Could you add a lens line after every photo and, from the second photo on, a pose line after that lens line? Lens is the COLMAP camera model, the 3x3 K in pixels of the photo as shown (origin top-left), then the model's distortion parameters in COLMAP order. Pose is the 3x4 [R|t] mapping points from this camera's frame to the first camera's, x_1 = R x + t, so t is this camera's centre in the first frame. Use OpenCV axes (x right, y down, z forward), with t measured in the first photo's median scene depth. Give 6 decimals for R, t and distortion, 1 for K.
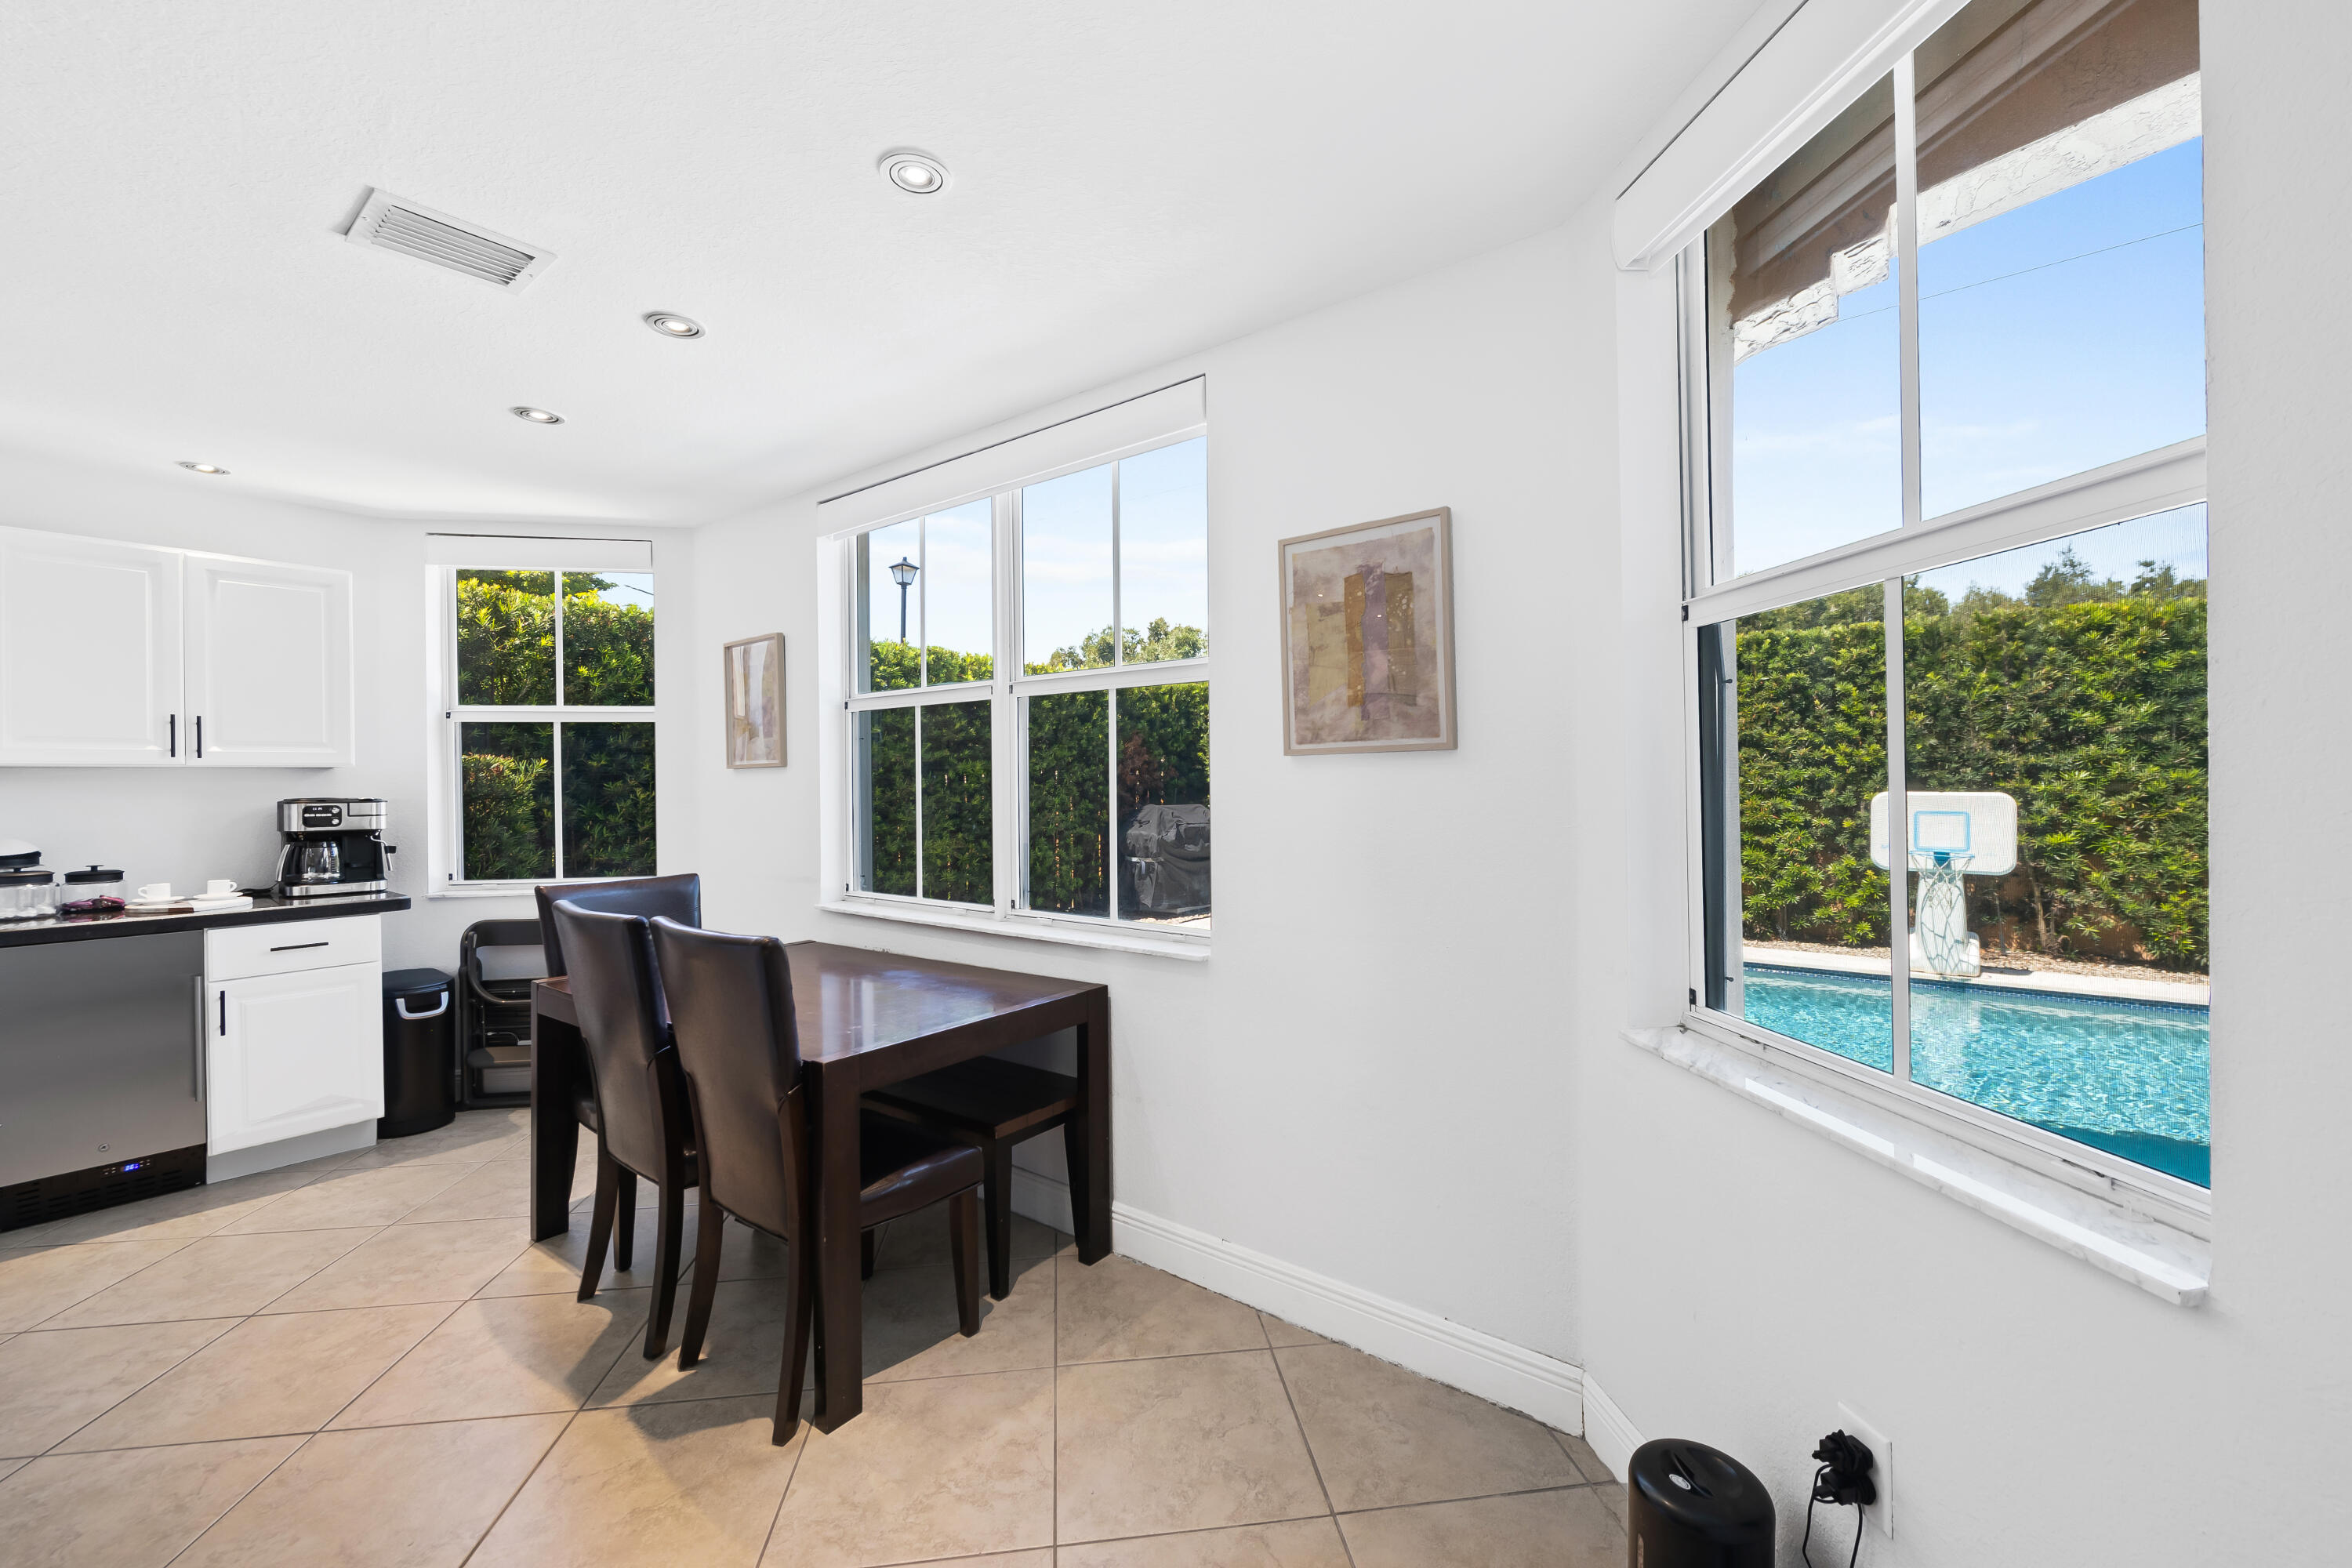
lens RADIAL K [[928.7, 0, 1187.1], [0, 928.7, 775.9], [0, 0, 1]] dist [-0.000382, -0.003435]
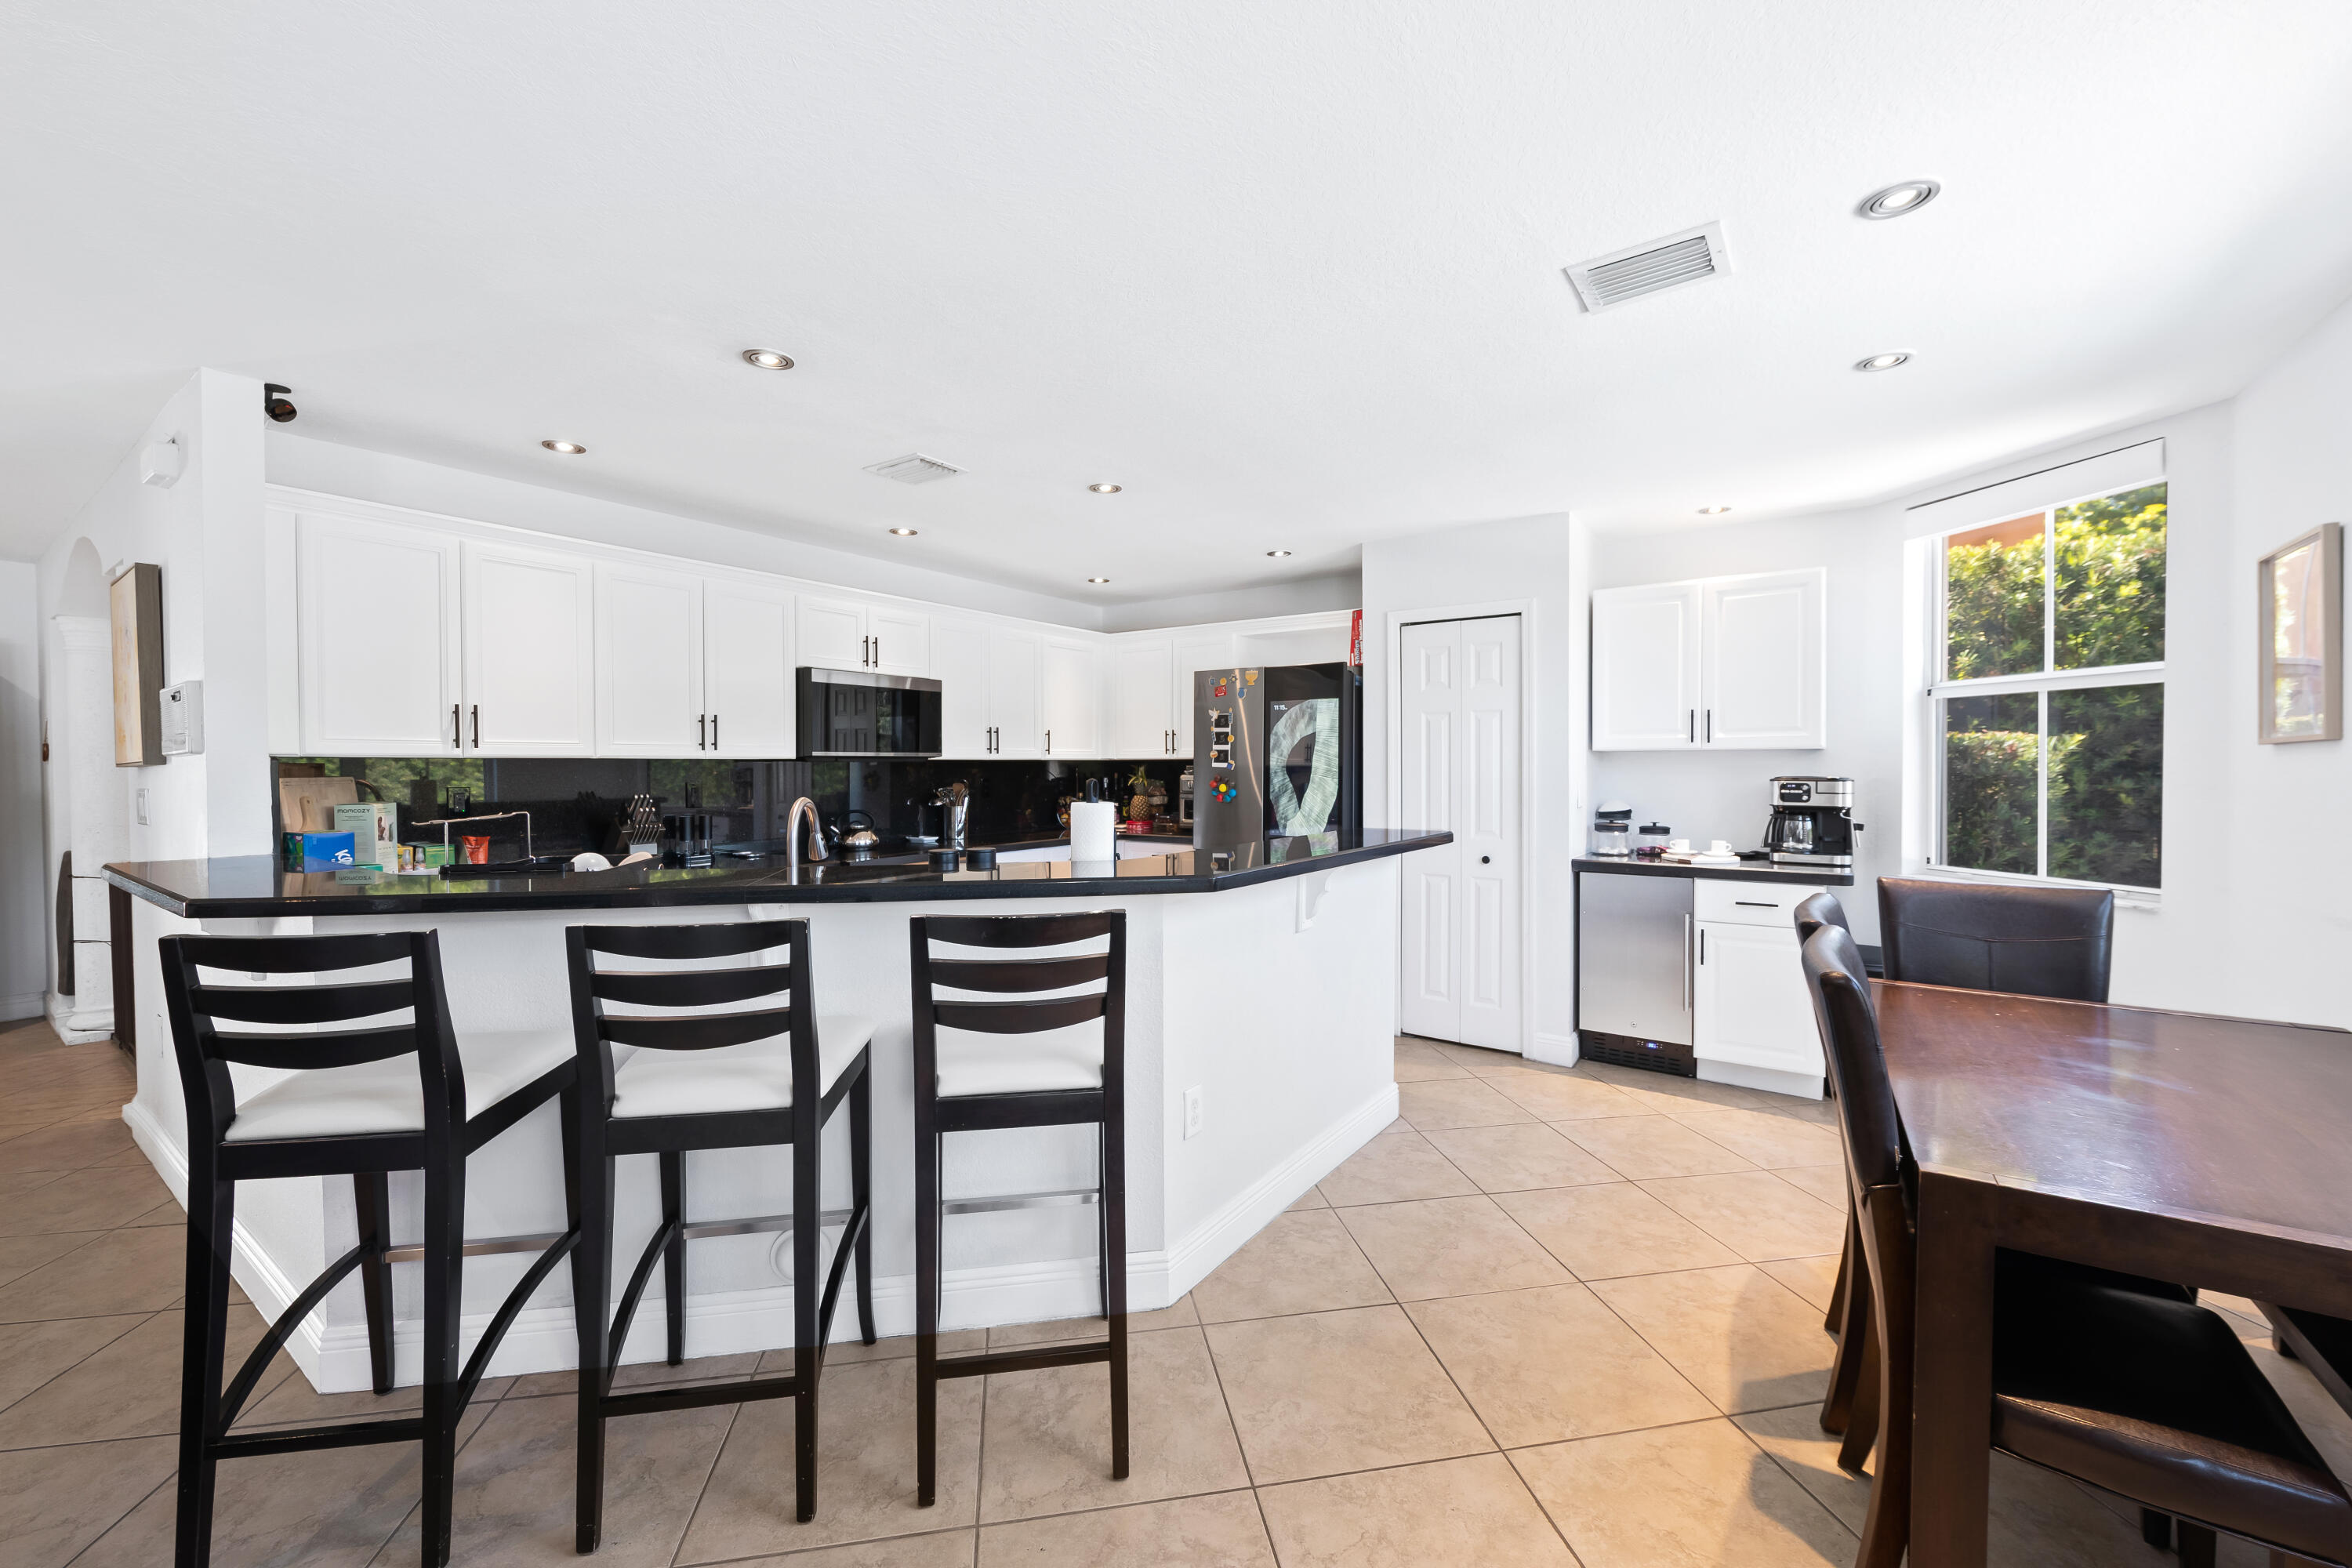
lens RADIAL K [[928.7, 0, 1195.3], [0, 928.7, 777.4], [0, 0, 1]] dist [-0.000382, -0.003435]
pose [[0.036571, 0.021799, -0.999093, 0.084046], [0.006226, 0.999738, 0.022041, -0.002073], [0.999312, -0.007027, 0.036425, 0.126173]]
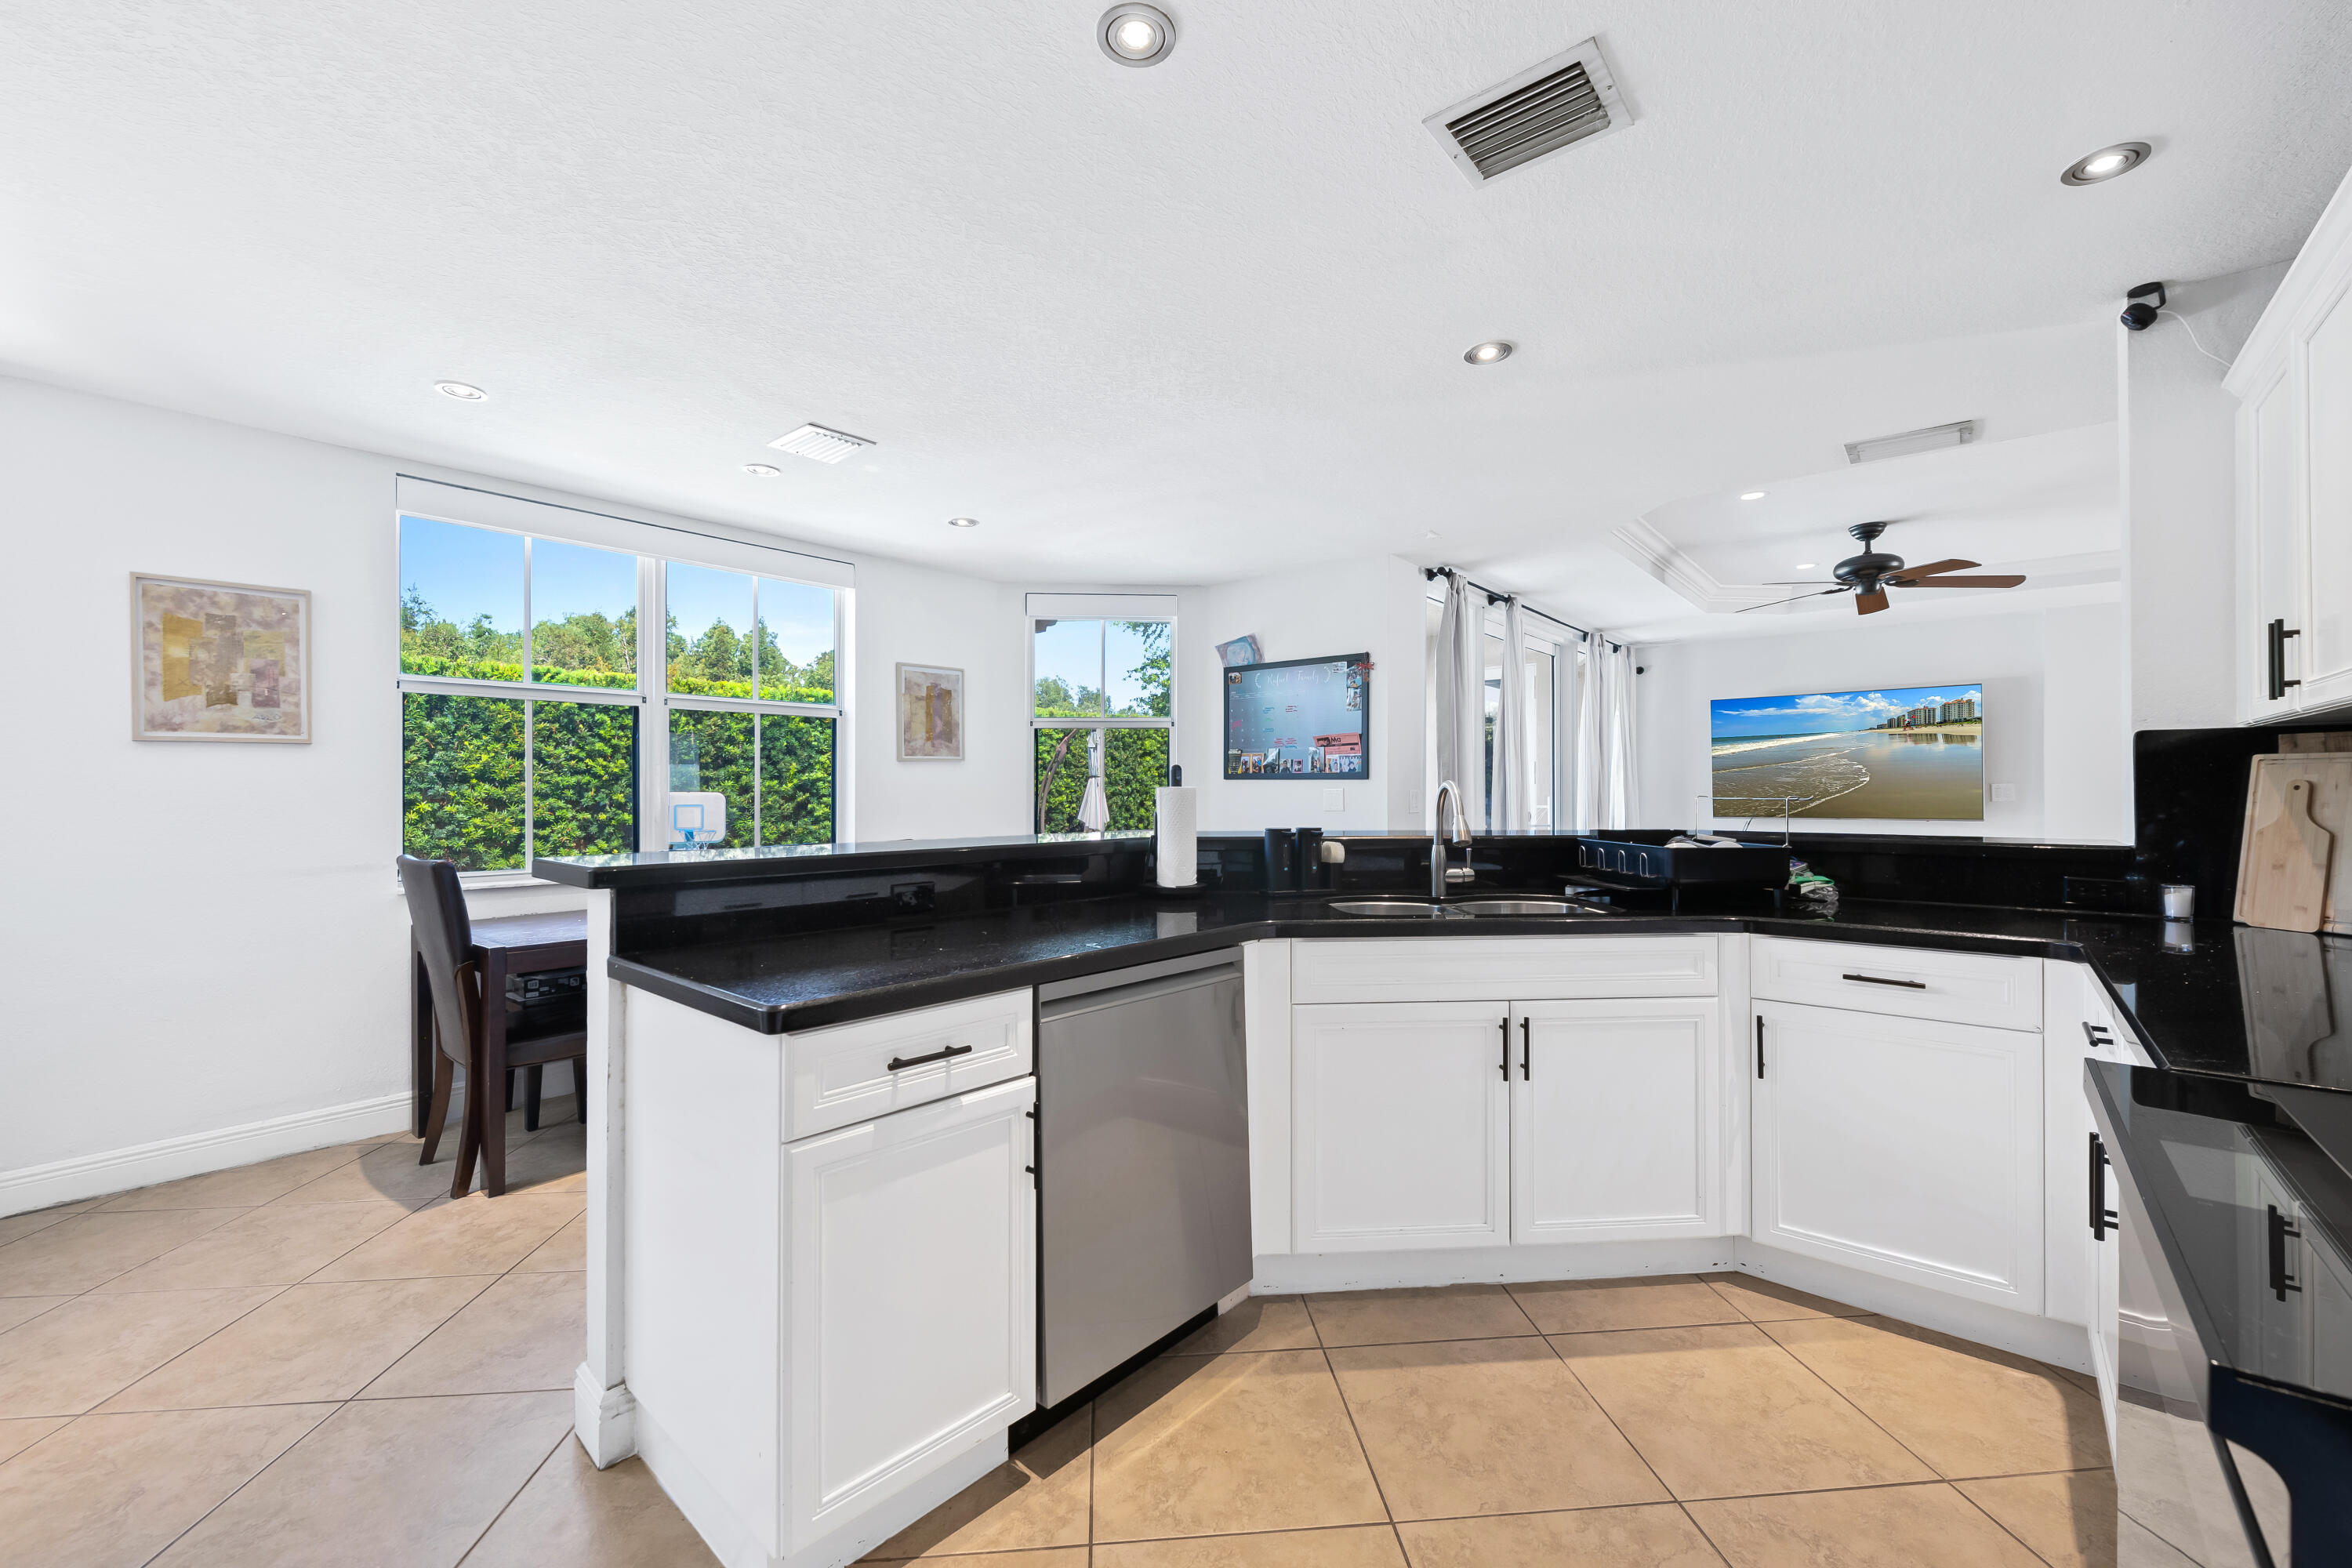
lens RADIAL K [[928.7, 0, 1175.8], [0, 928.7, 792.7], [0, 0, 1]] dist [-0.000382, -0.003435]
pose [[0.067267, 0.002944, 0.997731, -0.702044], [-0.003150, 0.999991, -0.002739, 0.019656], [-0.997730, -0.002958, 0.067276, 0.069209]]
